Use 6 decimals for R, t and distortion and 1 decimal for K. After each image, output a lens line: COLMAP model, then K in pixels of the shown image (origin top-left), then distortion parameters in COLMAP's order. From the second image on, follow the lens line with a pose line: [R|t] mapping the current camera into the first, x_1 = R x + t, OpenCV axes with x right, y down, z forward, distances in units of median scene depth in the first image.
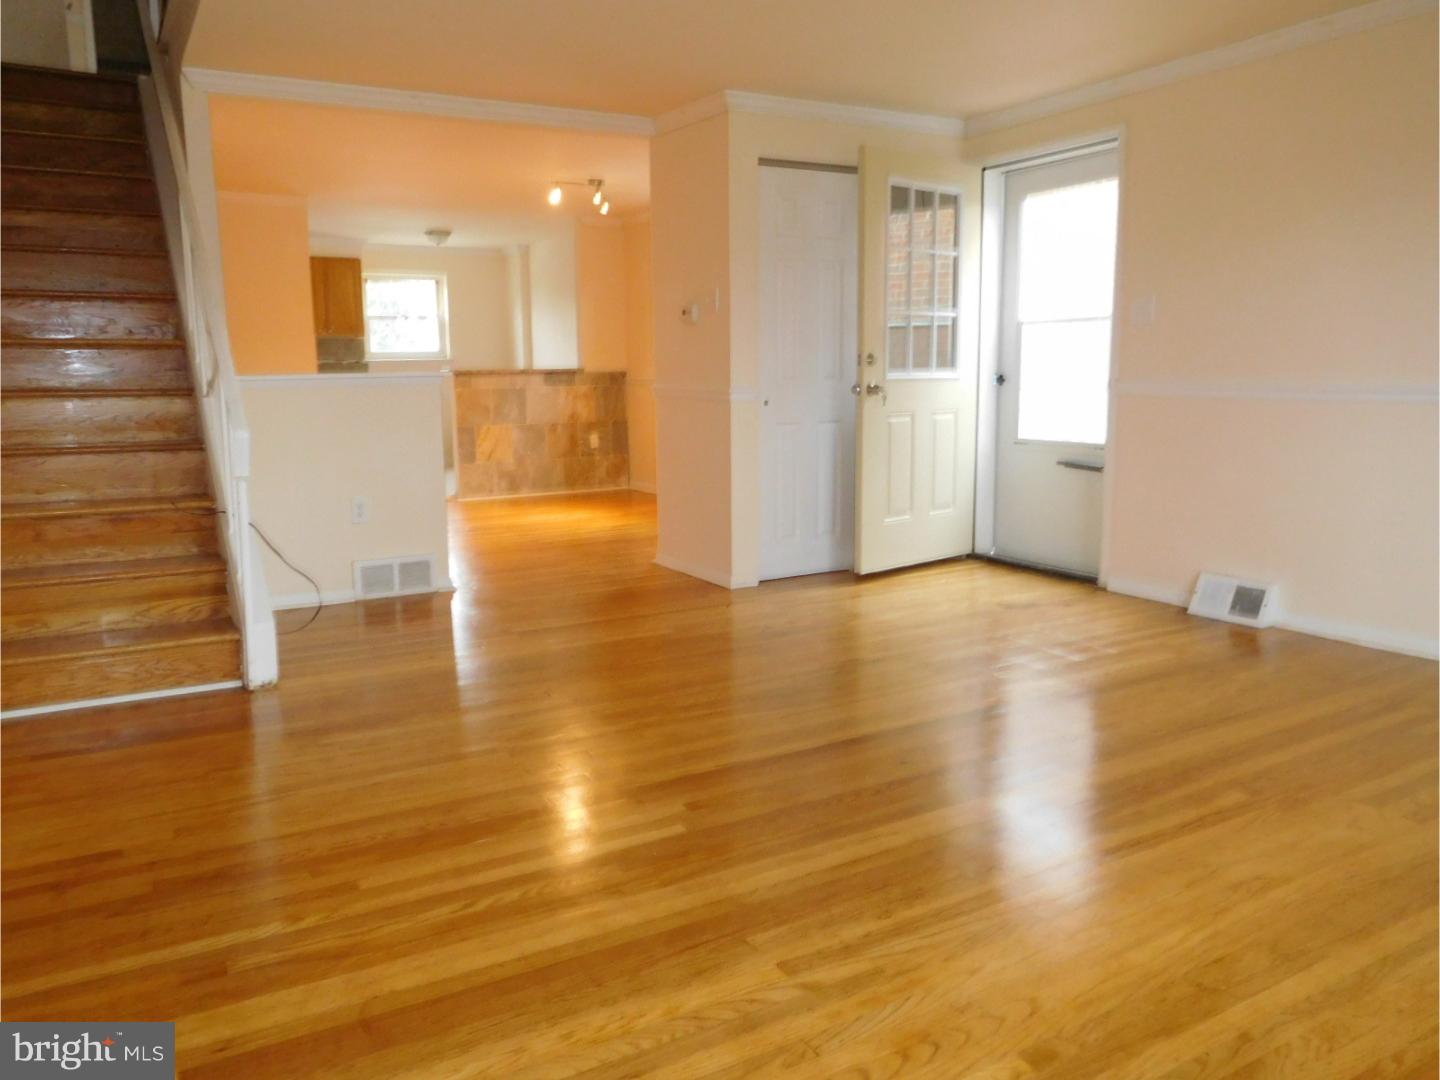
lens RADIAL K [[1075.2, 0, 725.7], [0, 1075.2, 539.9], [0, 0, 1]] dist [-0.023322, 0.012286]
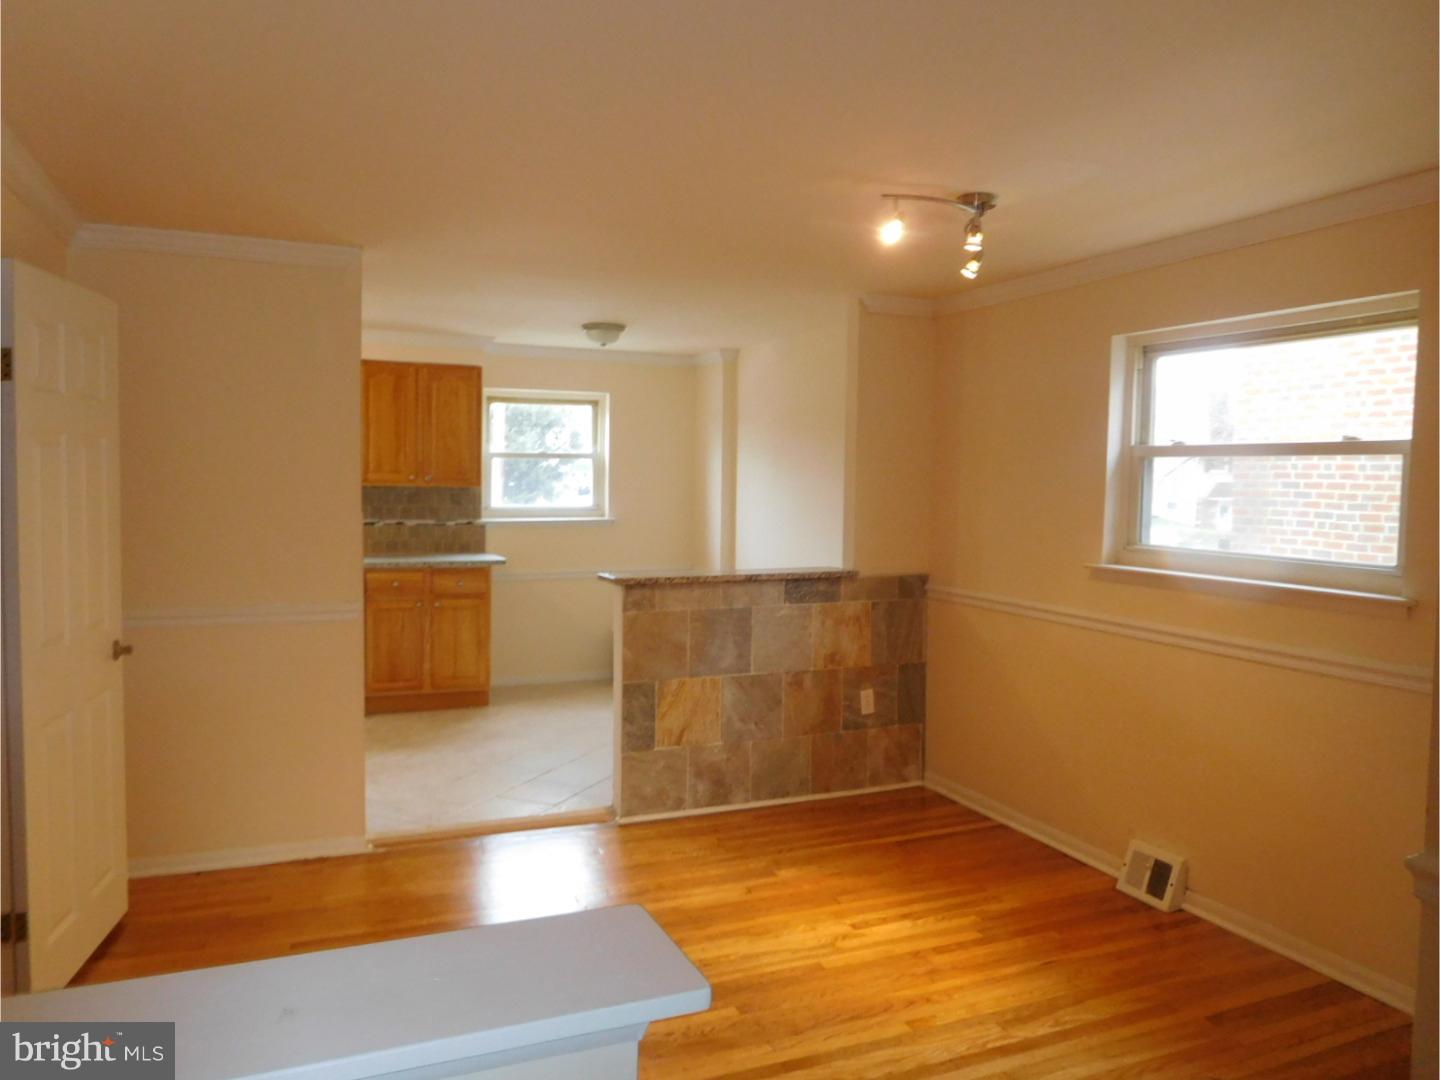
lens RADIAL K [[1075.7, 0, 720.0], [0, 1075.7, 540.0], [0, 0, 1]] dist [-0.003532, 0.003966]
pose [[0.990772, 0.032450, -0.131601, -0.228409], [-0.045125, 0.994501, -0.094505, -0.213742], [0.127810, 0.099571, 0.986788, 0.801160]]
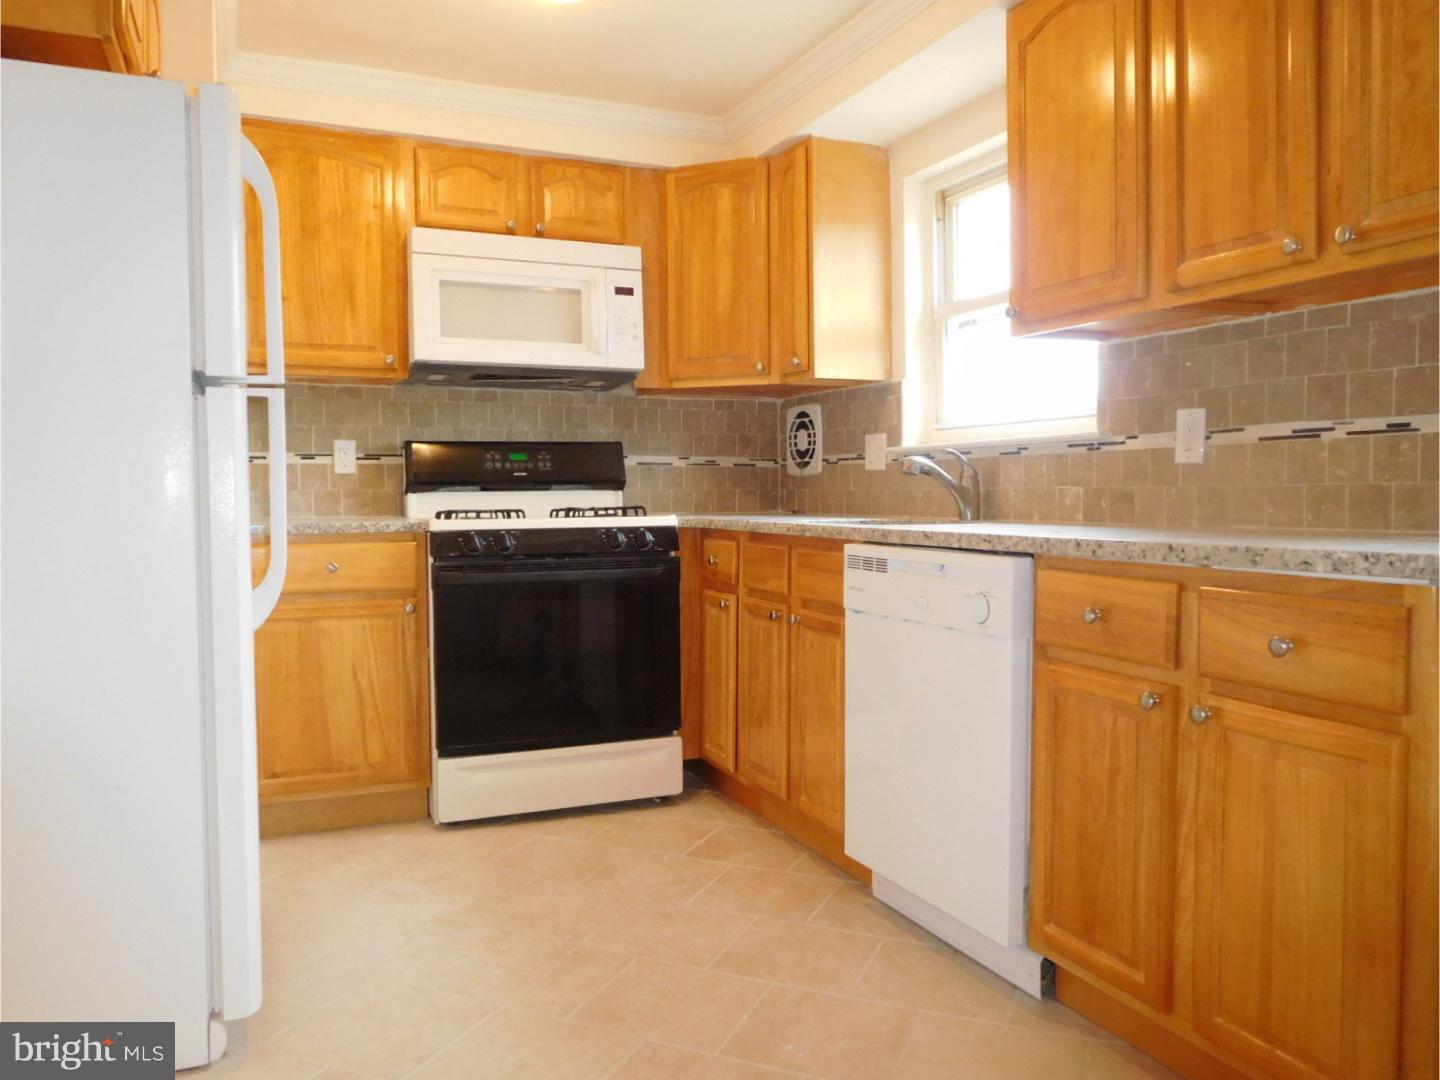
lens RADIAL K [[1075.2, 0, 725.7], [0, 1075.2, 539.9], [0, 0, 1]] dist [-0.023322, 0.012286]
pose [[-0.118872, 0.047757, -0.991760, -0.387627], [-0.150802, 0.986387, 0.065574, -0.291604], [0.981391, 0.157355, -0.110052, 1.879951]]
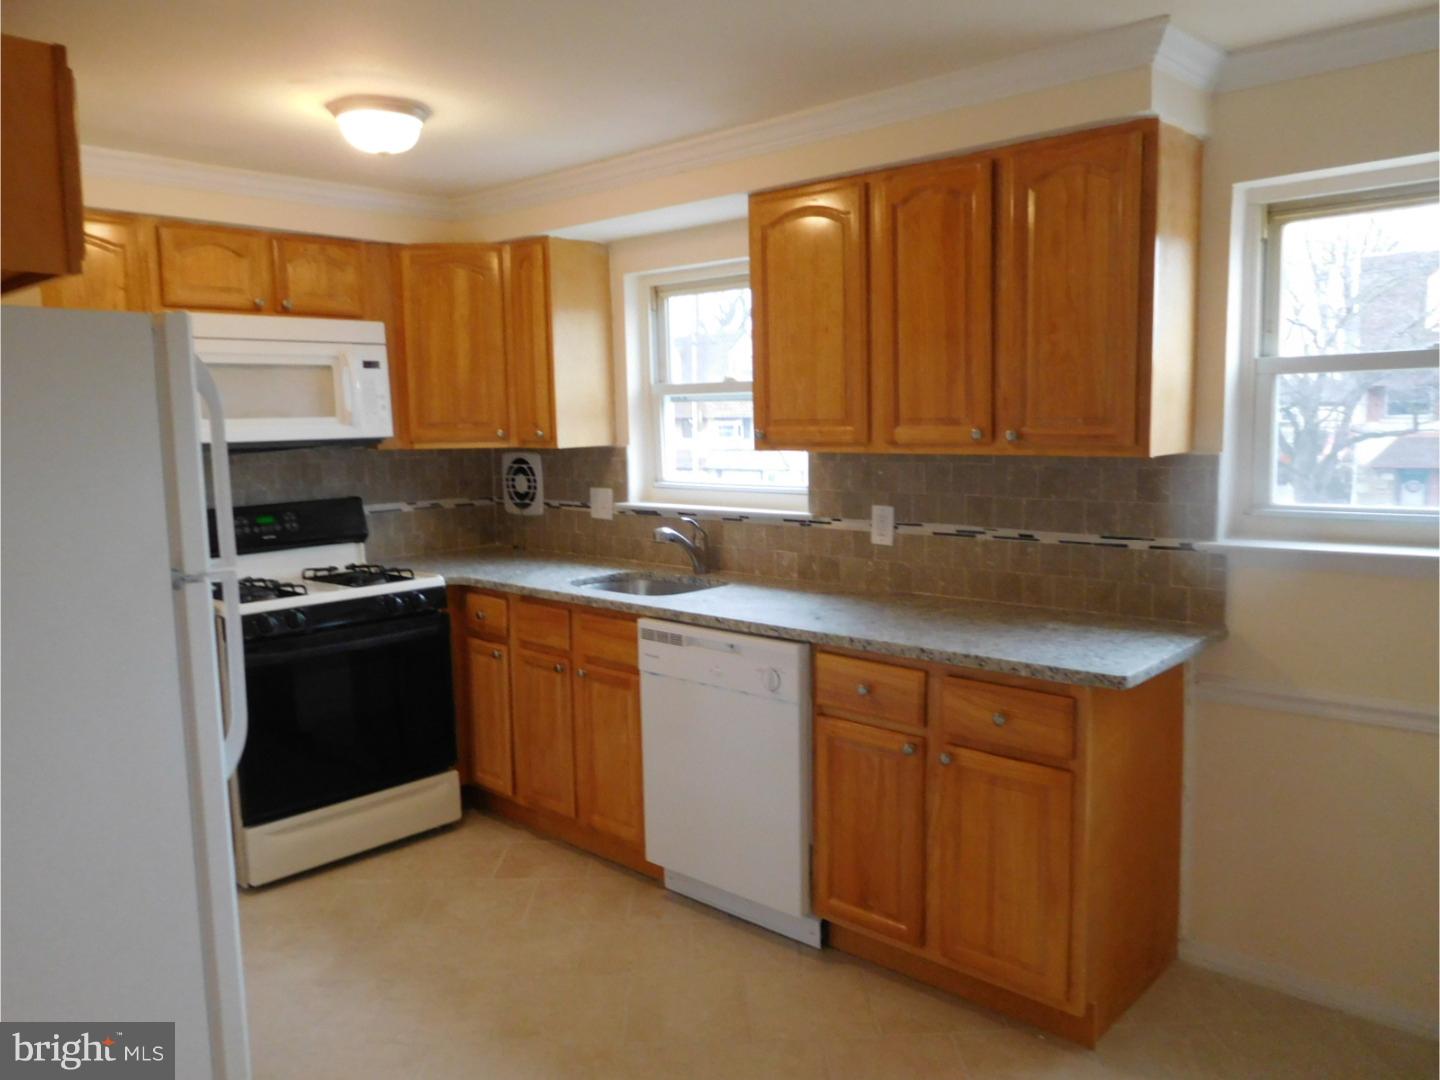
lens RADIAL K [[1075.2, 0, 725.7], [0, 1075.2, 539.9], [0, 0, 1]] dist [-0.023322, 0.012286]
pose [[0.285796, 0.110131, -0.951941, -0.287595], [-0.134594, 0.988140, 0.073911, -0.362886], [0.948791, 0.107002, 0.297229, 1.738946]]
